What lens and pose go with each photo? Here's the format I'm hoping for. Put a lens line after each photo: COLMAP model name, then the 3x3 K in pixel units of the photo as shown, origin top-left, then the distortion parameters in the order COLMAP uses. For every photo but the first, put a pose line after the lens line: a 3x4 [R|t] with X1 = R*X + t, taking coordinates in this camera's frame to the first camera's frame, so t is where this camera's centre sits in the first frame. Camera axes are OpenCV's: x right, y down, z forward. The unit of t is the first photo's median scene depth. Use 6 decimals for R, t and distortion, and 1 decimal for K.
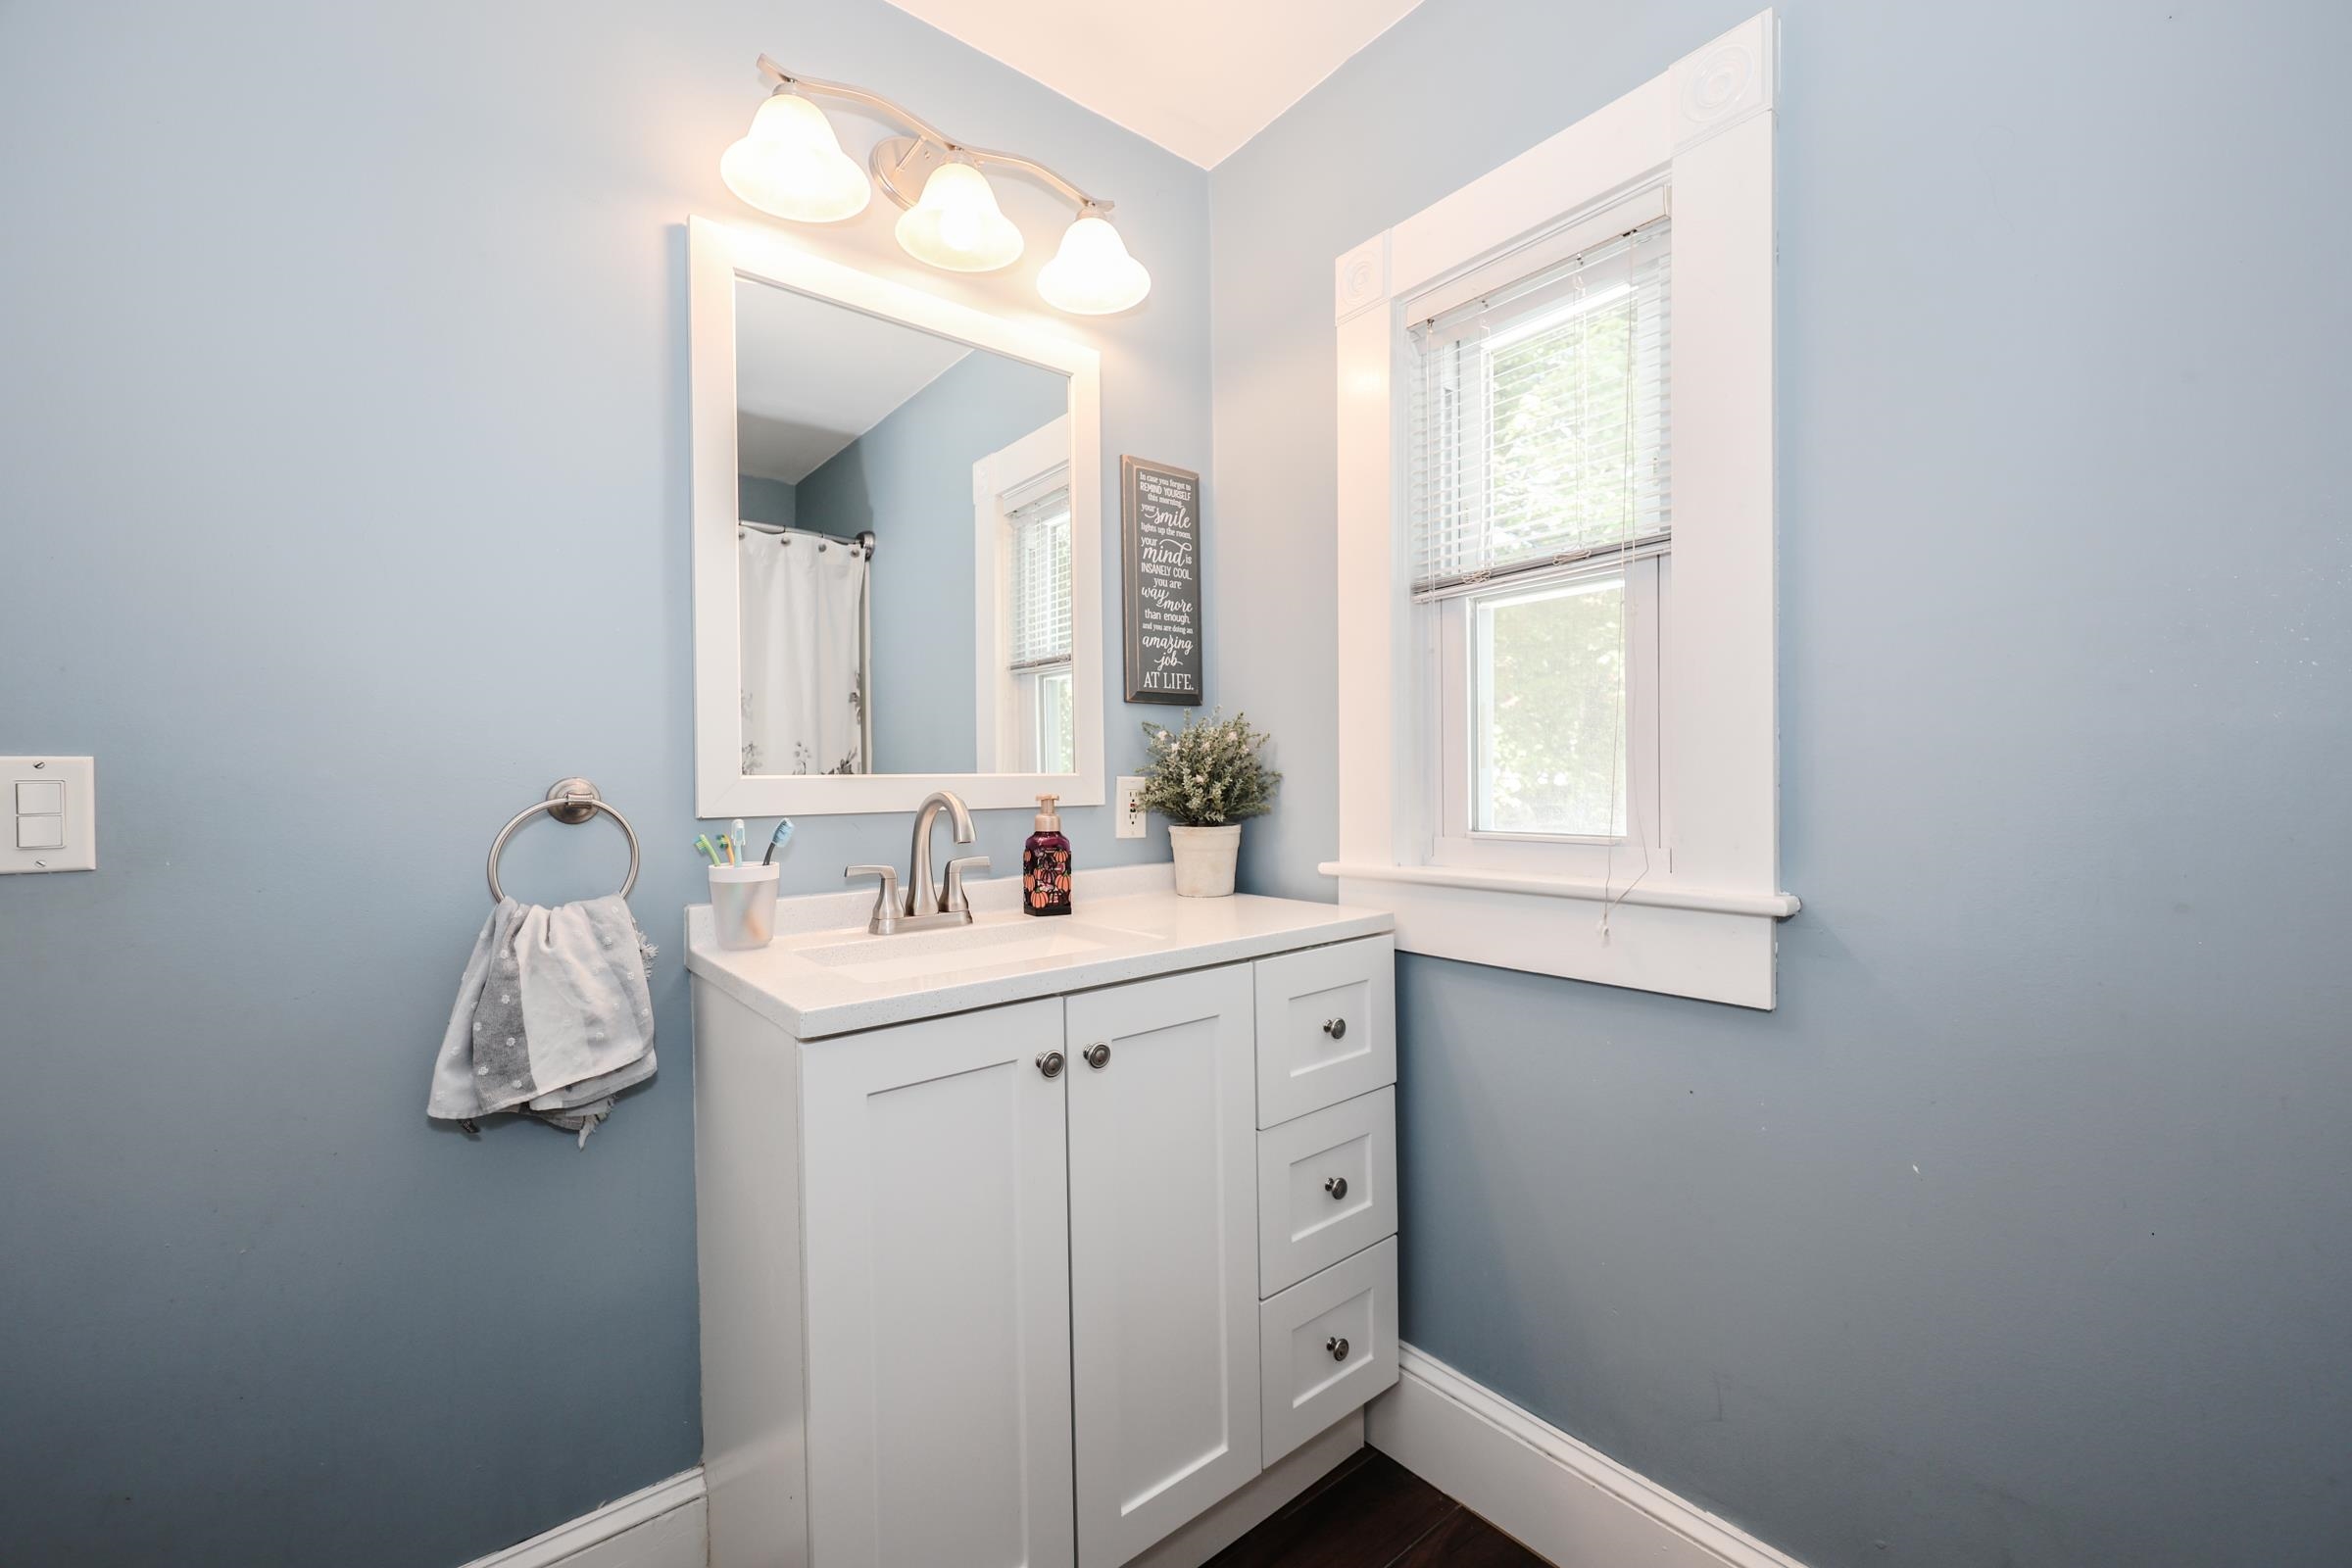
lens RADIAL K [[960.2, 0, 1182.0], [0, 960.2, 788.4], [0, 0, 1]] dist [0.000033, 0.000007]
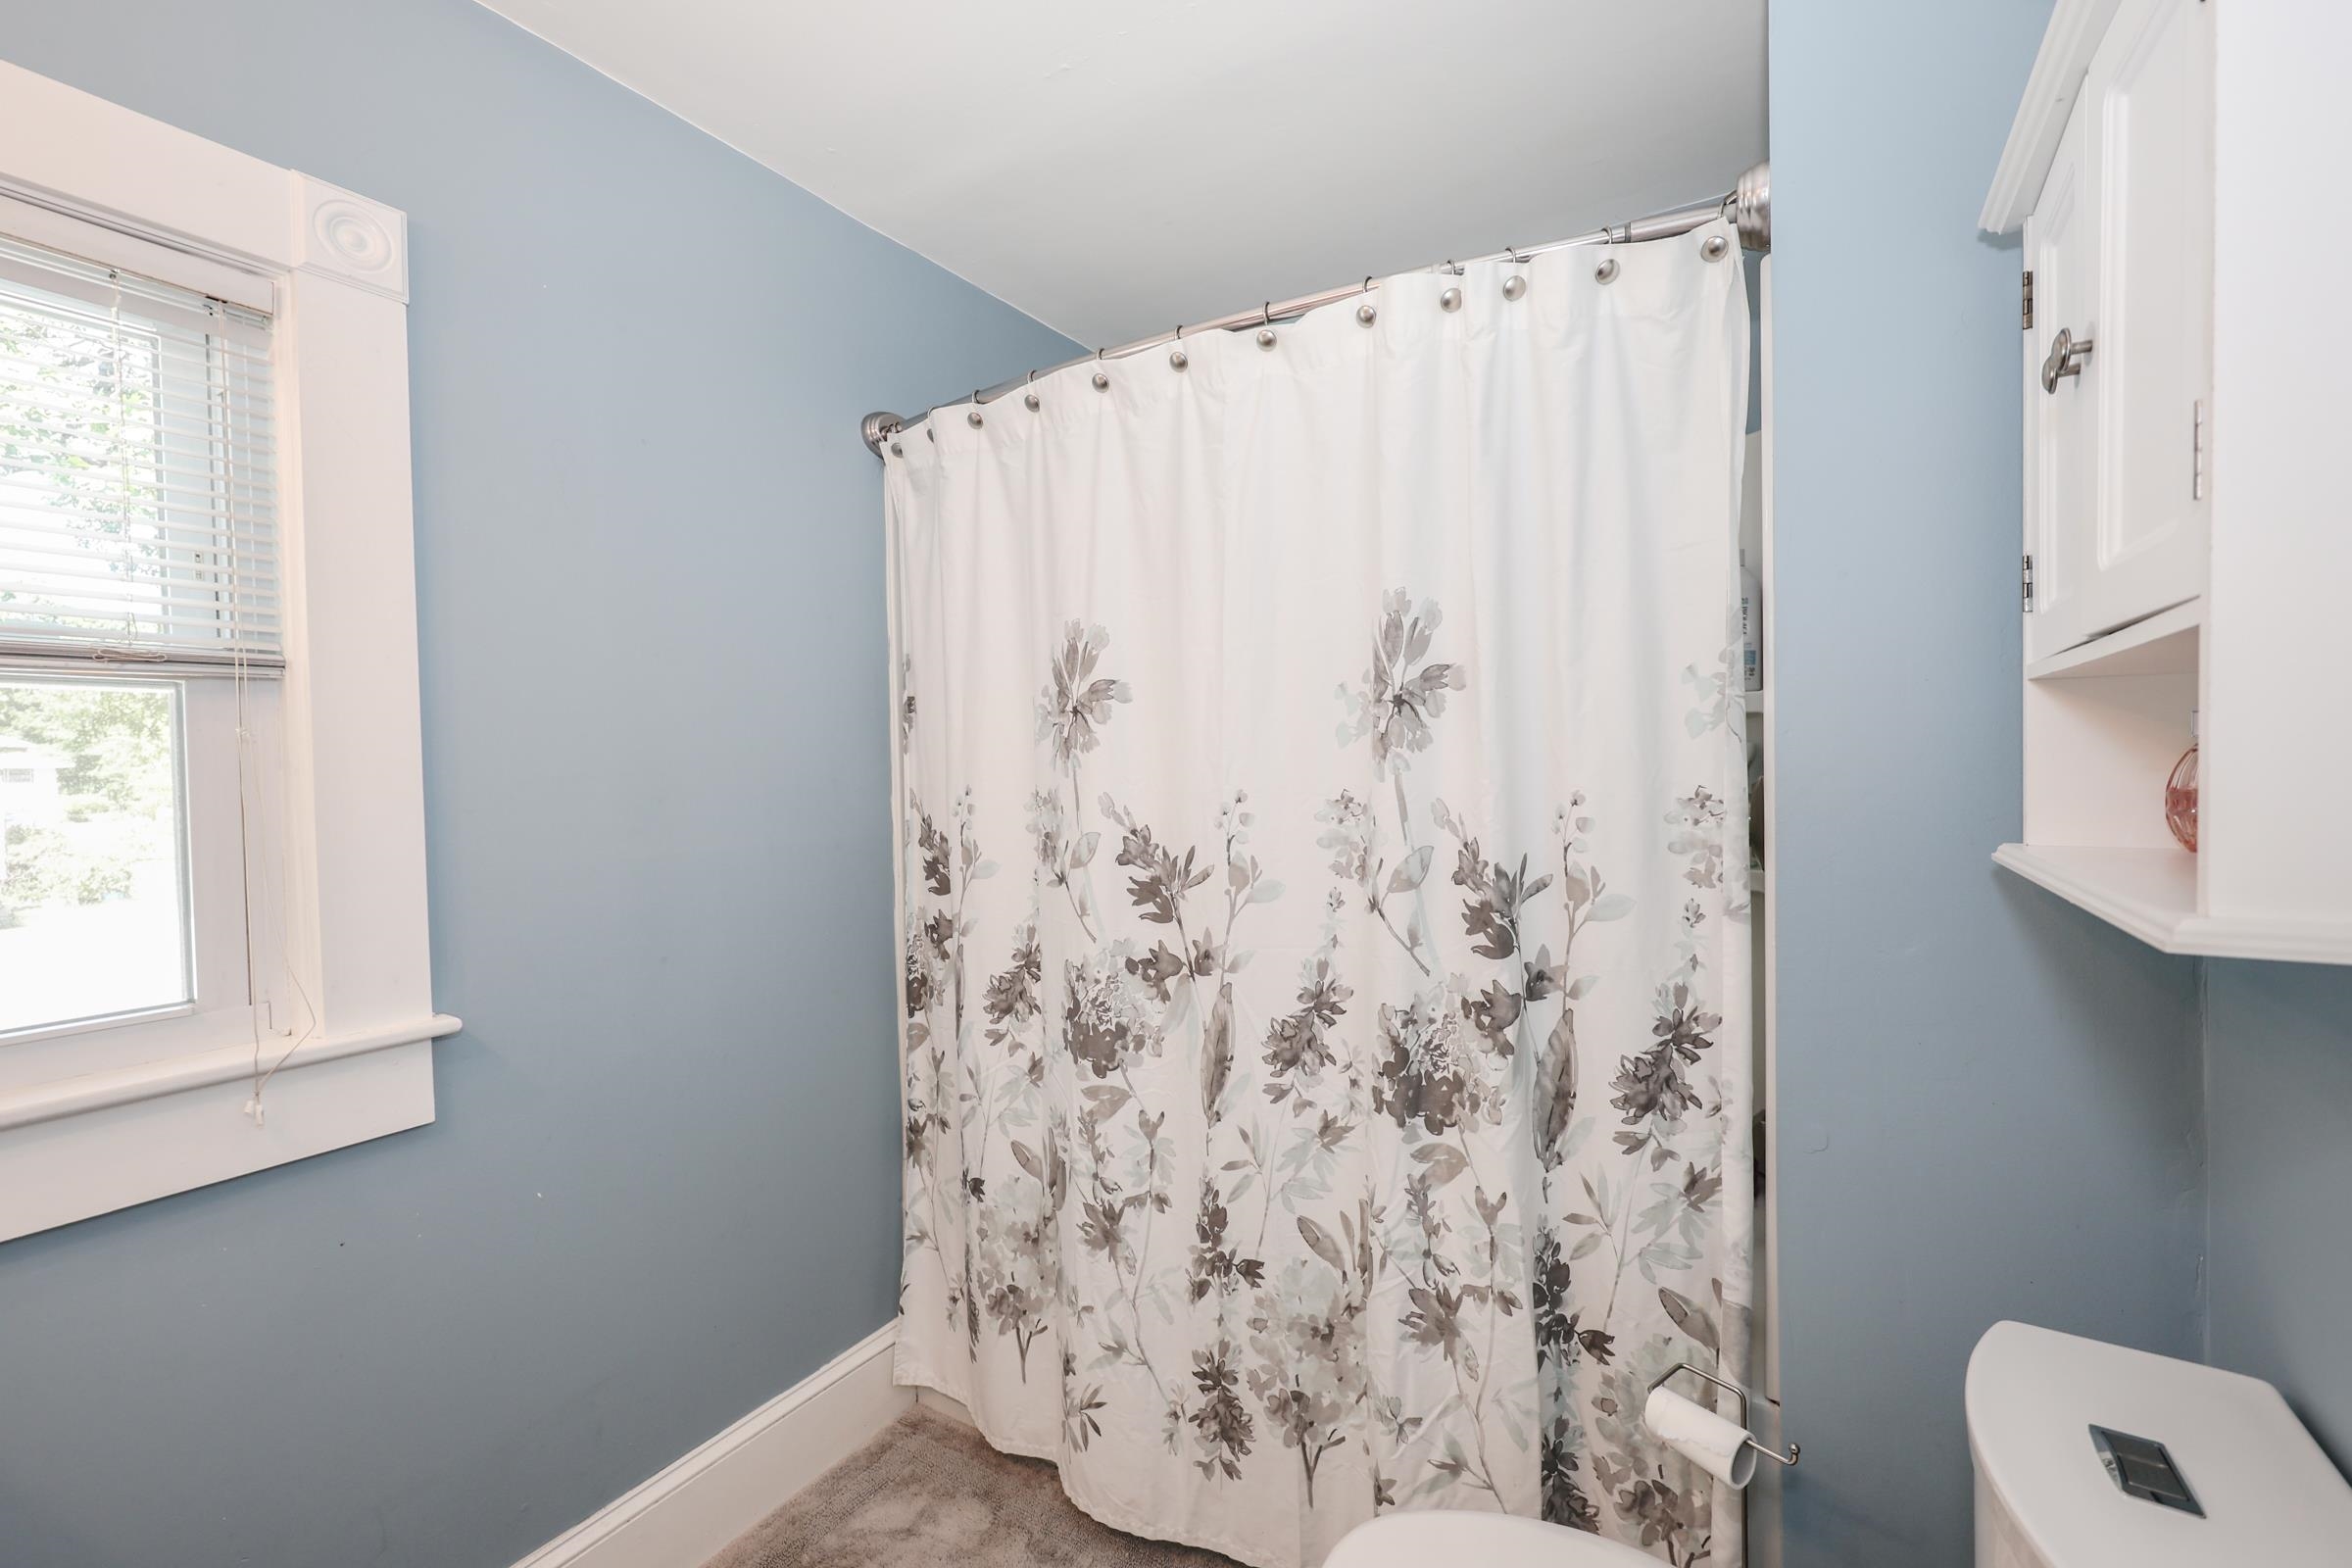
lens RADIAL K [[960.2, 0, 1182.0], [0, 960.2, 788.4], [0, 0, 1]] dist [0.000033, 0.000007]
pose [[-0.310293, 0.007566, 0.950611, -0.700325], [0.020570, 0.999788, -0.001244, -0.134620], [-0.950419, 0.019168, -0.310382, 0.500266]]
